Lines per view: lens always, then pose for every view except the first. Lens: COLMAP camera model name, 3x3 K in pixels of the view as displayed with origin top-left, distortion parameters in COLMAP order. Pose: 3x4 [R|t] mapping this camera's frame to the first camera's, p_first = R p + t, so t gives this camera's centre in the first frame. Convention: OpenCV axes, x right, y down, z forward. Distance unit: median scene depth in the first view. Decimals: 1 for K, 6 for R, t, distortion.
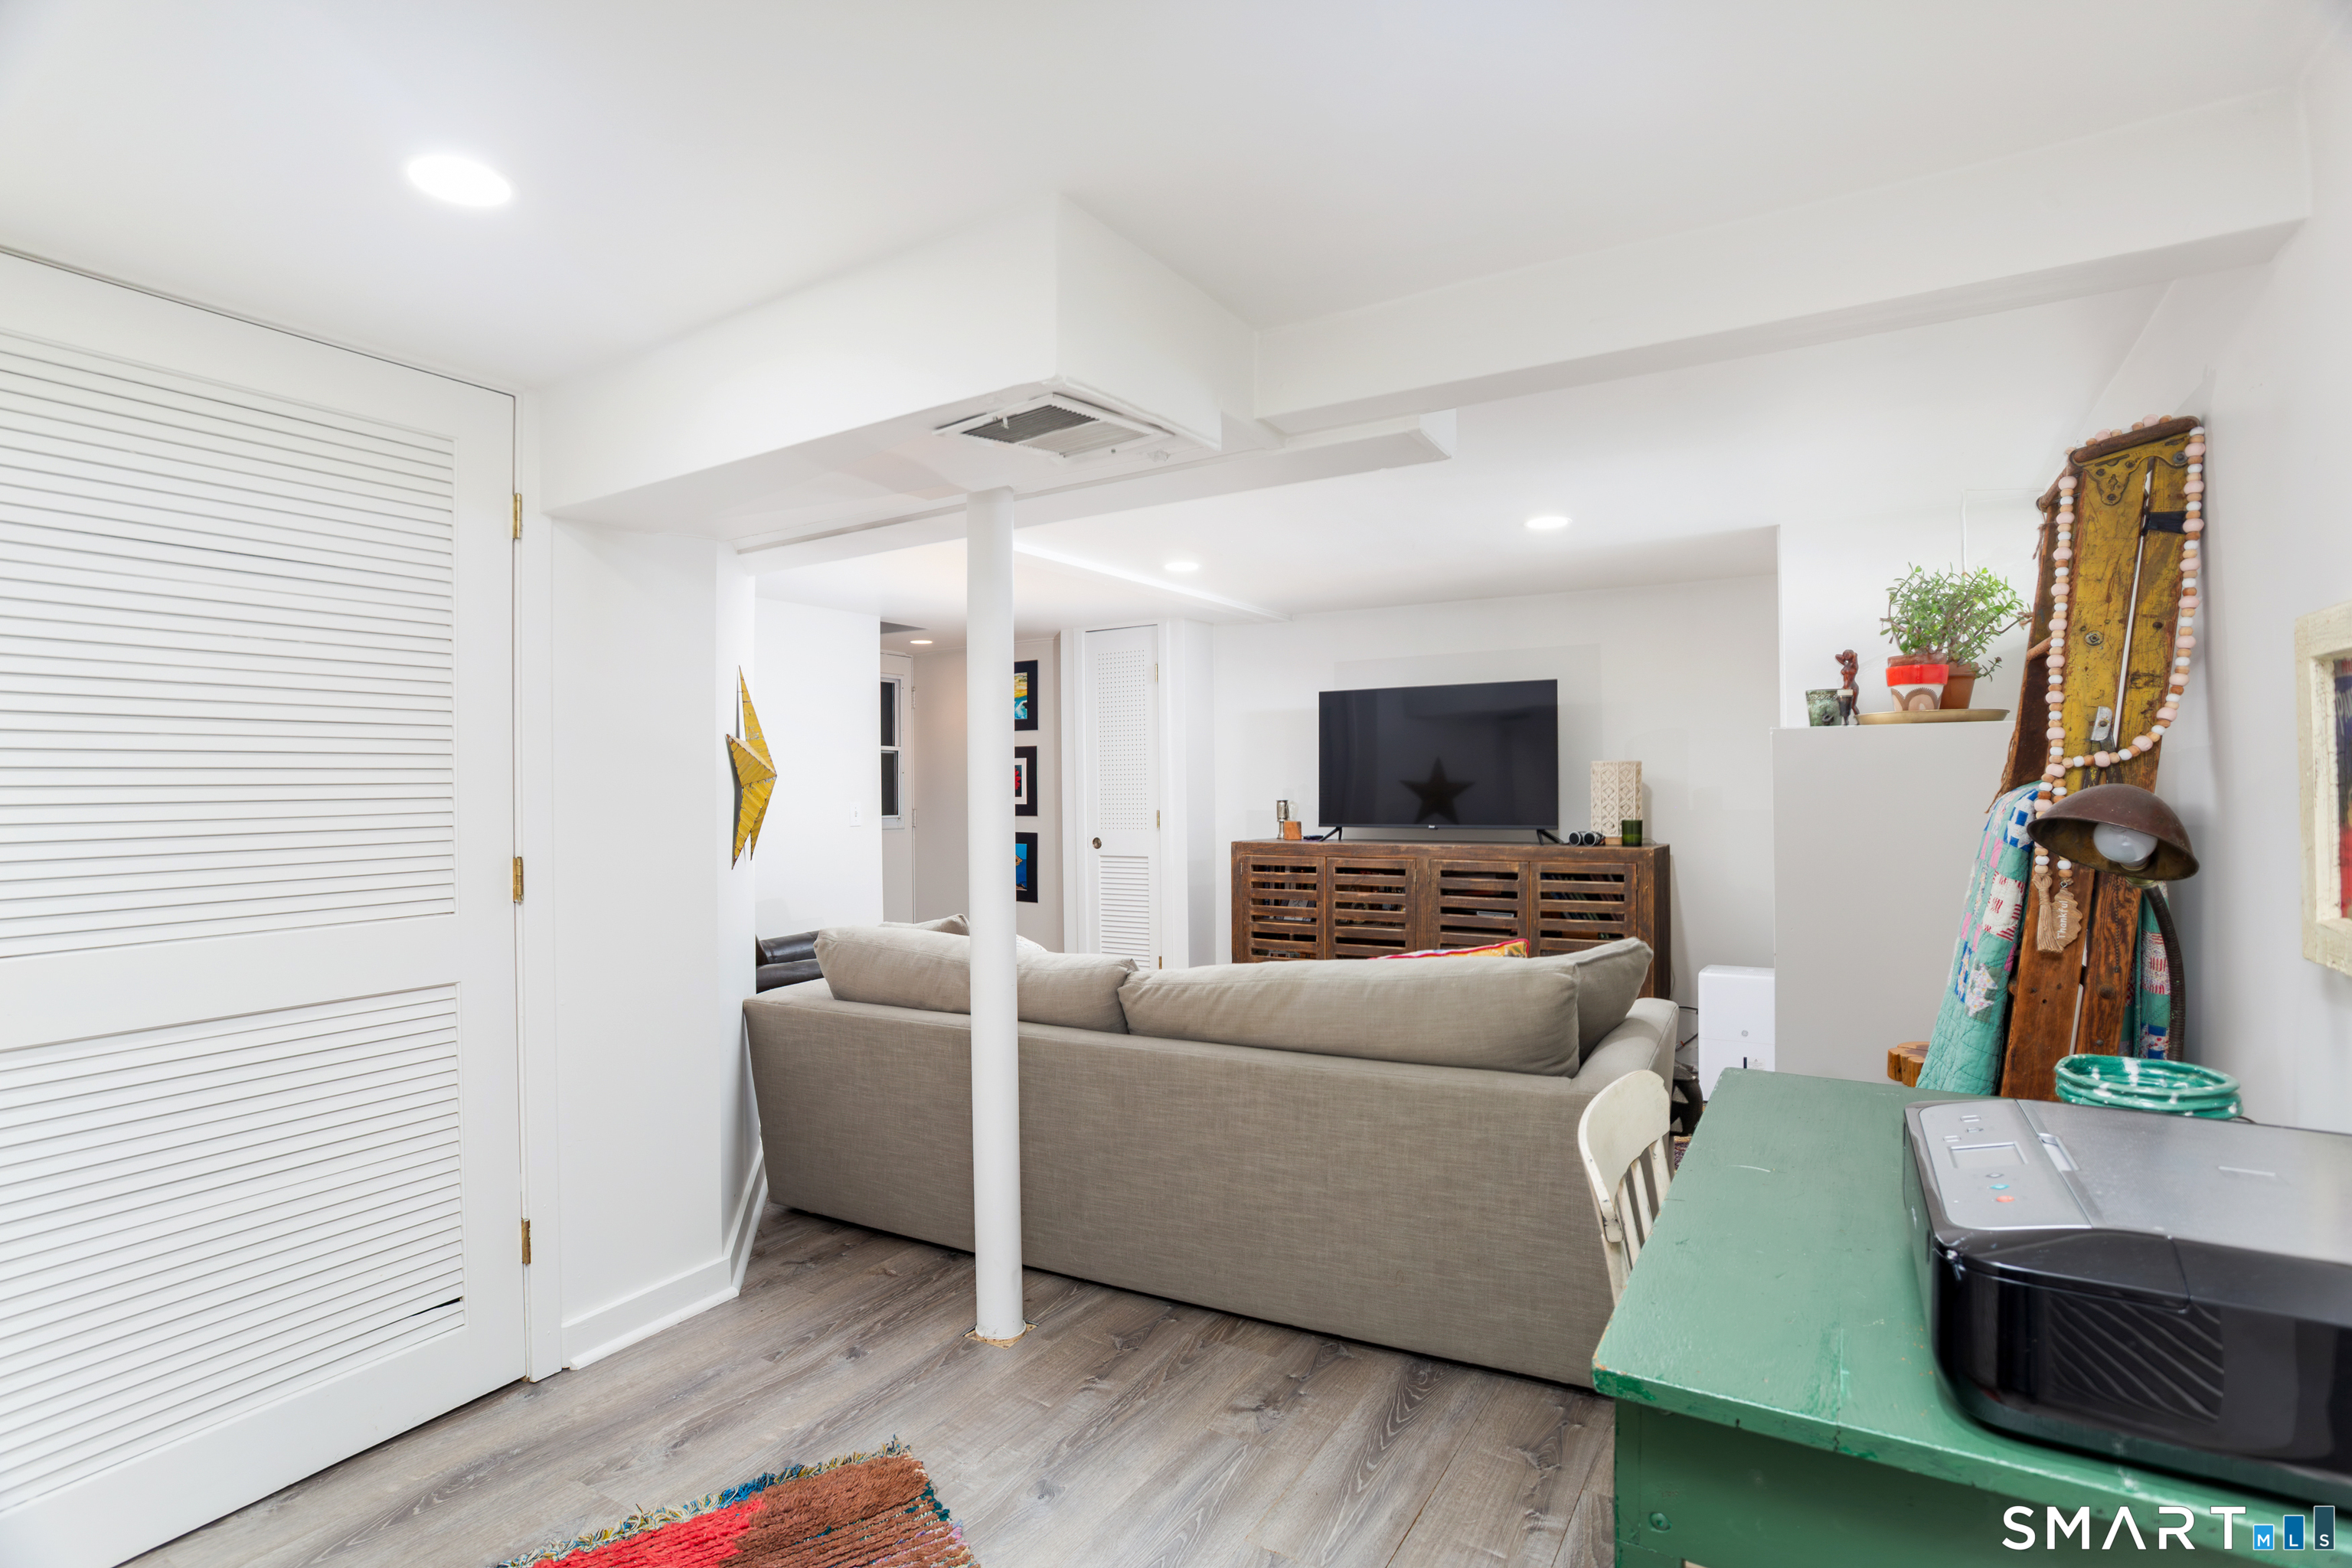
lens RADIAL K [[1107.1, 0, 1158.6], [0, 1107.1, 785.4], [0, 0, 1]] dist [-0.002220, 0.004262]
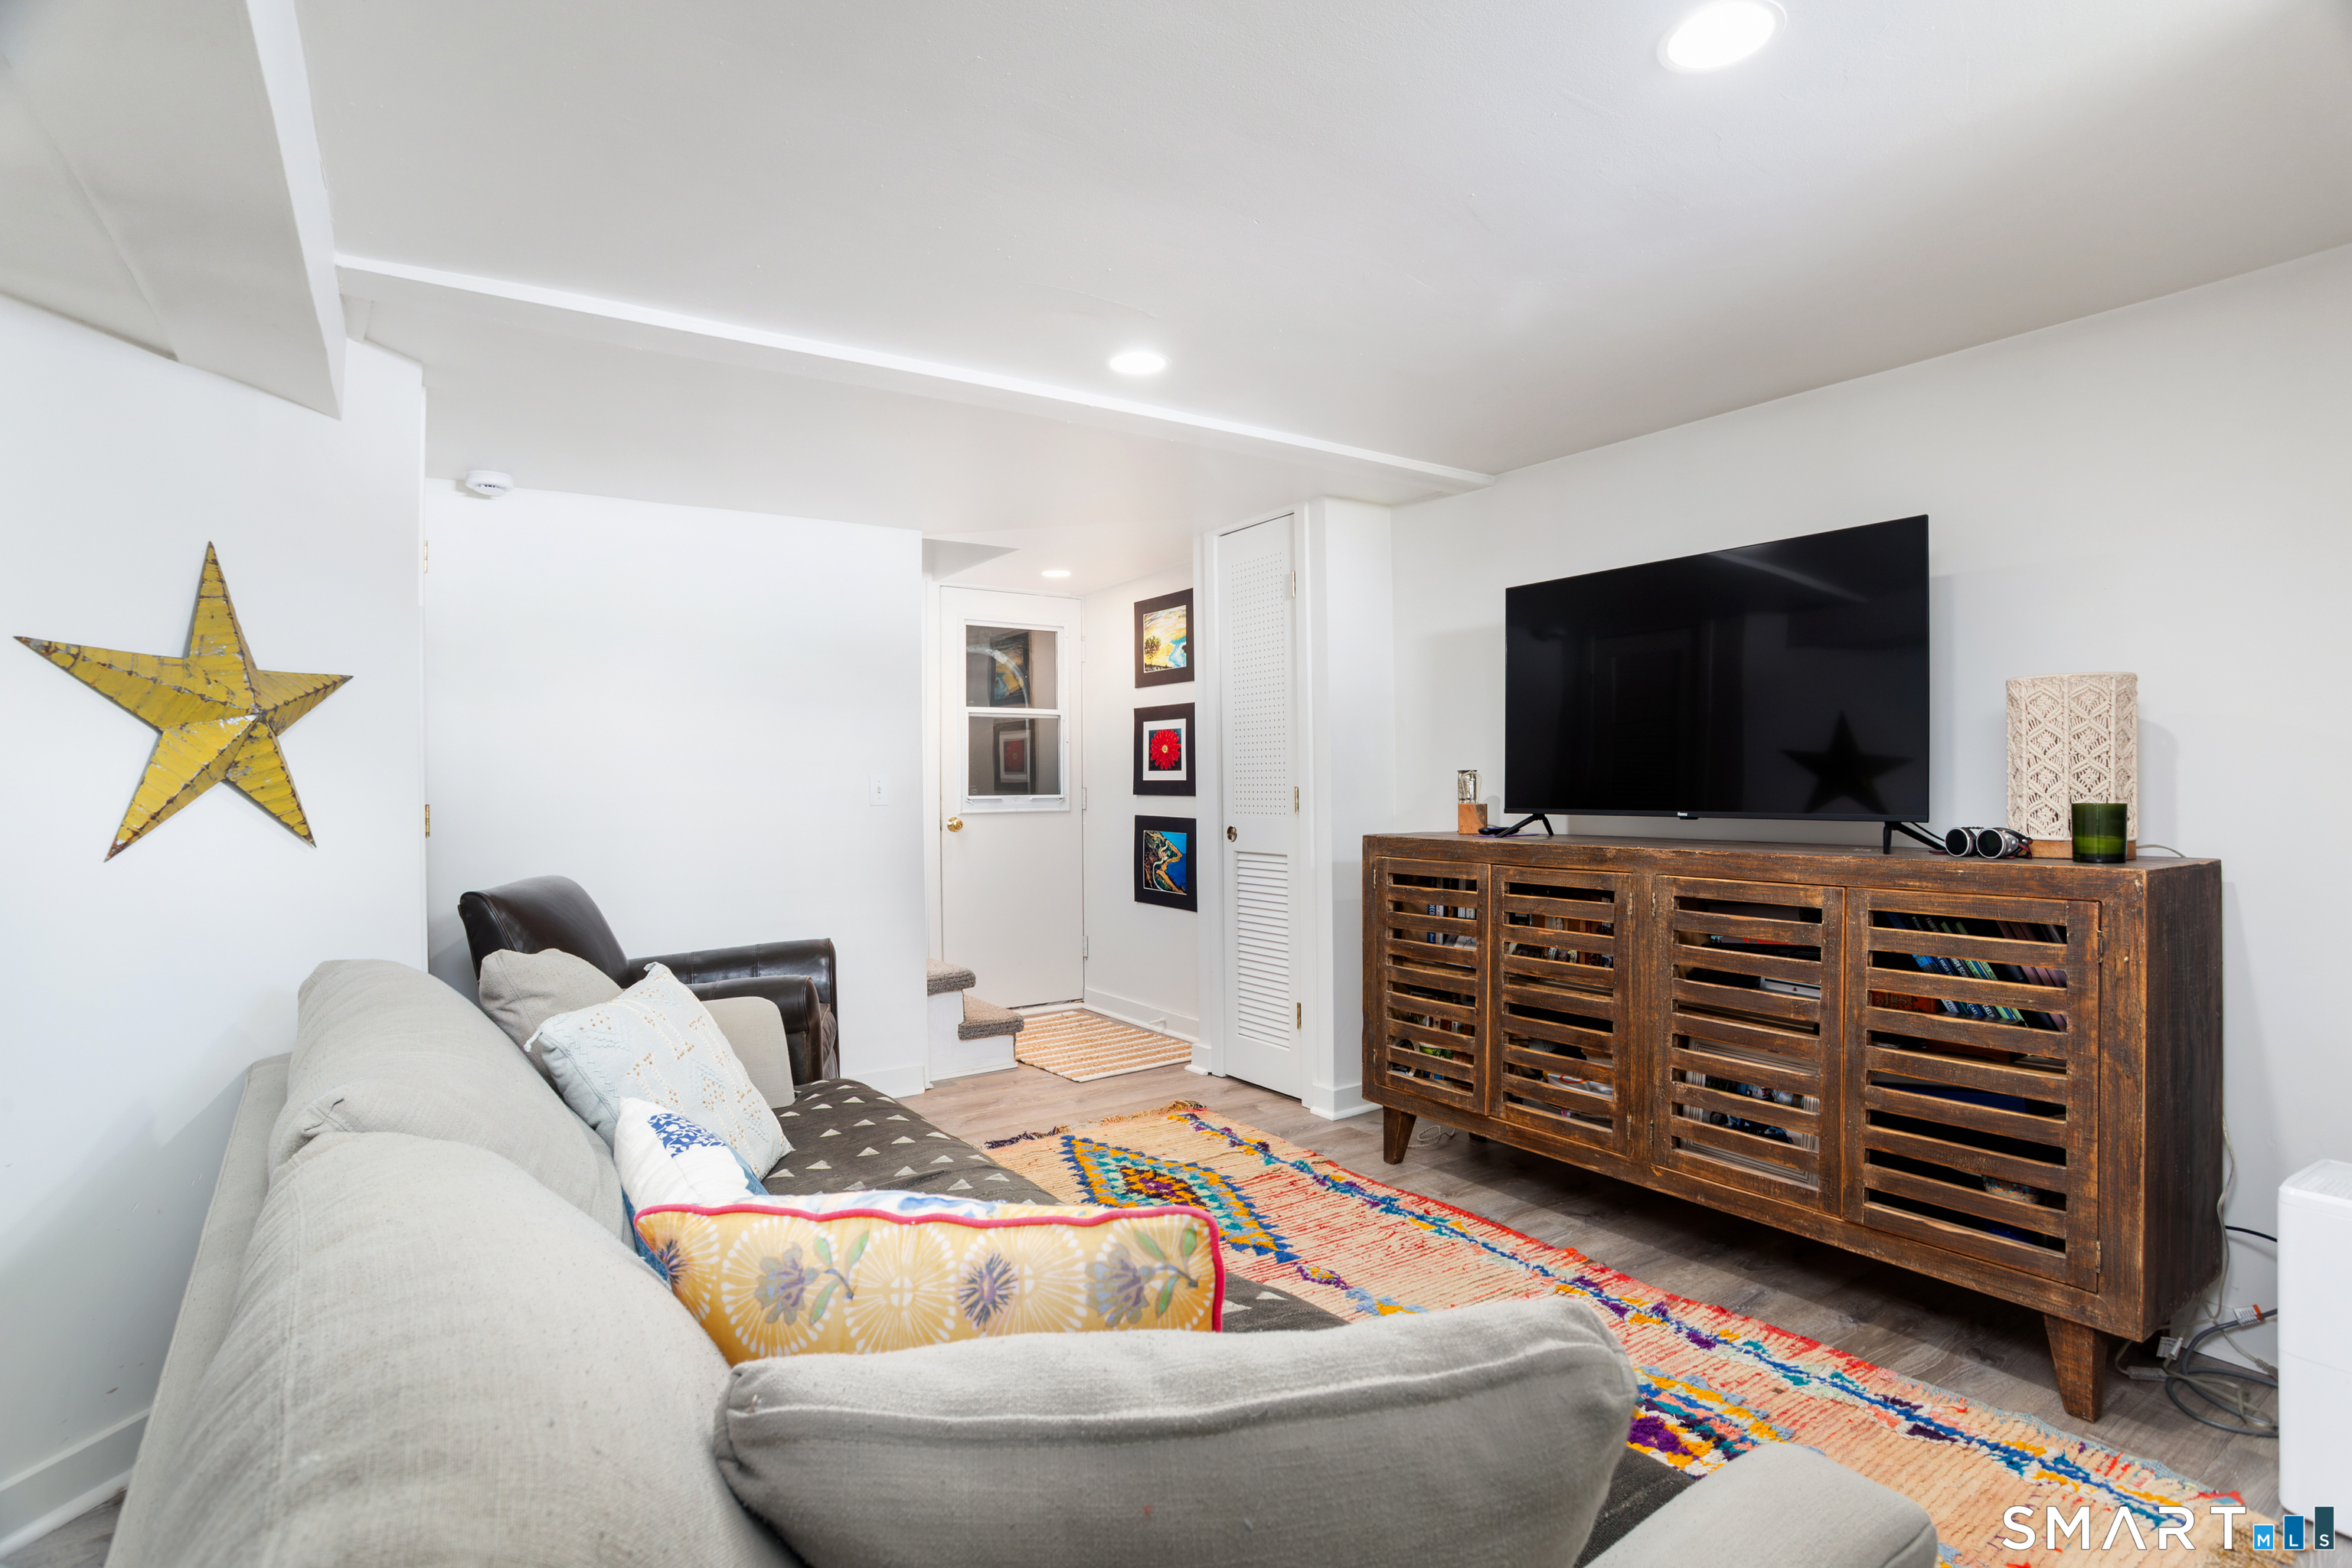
lens RADIAL K [[1107.1, 0, 1195.7], [0, 1107.1, 775.3], [0, 0, 1]] dist [-0.002220, 0.004262]
pose [[0.922596, 0.000408, -0.385768, 0.254257], [-0.000651, 1.000000, -0.000498, 0.019792], [0.385768, 0.000710, 0.922596, 0.432740]]
